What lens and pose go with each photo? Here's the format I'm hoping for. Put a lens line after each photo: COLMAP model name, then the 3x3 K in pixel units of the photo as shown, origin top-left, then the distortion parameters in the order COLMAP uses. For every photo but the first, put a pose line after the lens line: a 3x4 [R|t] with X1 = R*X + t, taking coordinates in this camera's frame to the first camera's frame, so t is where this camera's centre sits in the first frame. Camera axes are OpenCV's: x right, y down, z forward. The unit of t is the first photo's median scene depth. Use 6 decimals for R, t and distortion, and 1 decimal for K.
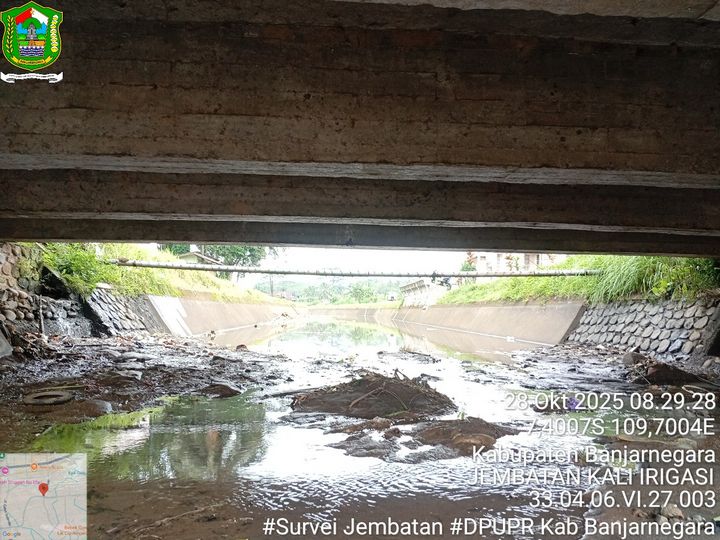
lens RADIAL K [[528.9, 0, 361.8], [0, 528.9, 269.0], [0, 0, 1]] dist [0.010194, -0.006764]
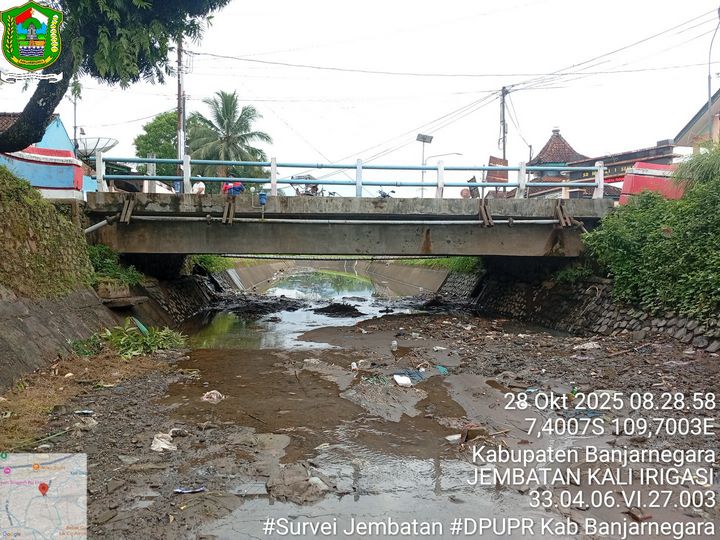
lens RADIAL K [[528.9, 0, 362.8], [0, 528.9, 269.8], [0, 0, 1]] dist [0.010194, -0.006764]
pose [[0.999318, -0.010191, 0.035499, 0.035387], [0.006473, 0.994629, 0.103300, -0.194253], [-0.036361, -0.103000, 0.994017, -1.248995]]
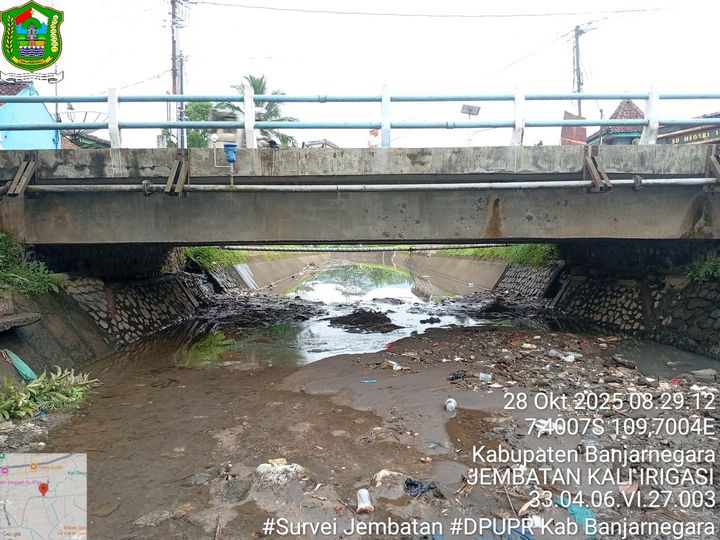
lens RADIAL K [[528.9, 0, 360.8], [0, 528.9, 272.0], [0, 0, 1]] dist [0.010194, -0.006764]
pose [[0.998768, -0.023252, -0.043843, 0.066880], [0.028397, 0.992290, 0.120643, -0.146873], [0.040700, -0.121739, 0.991727, -0.755204]]
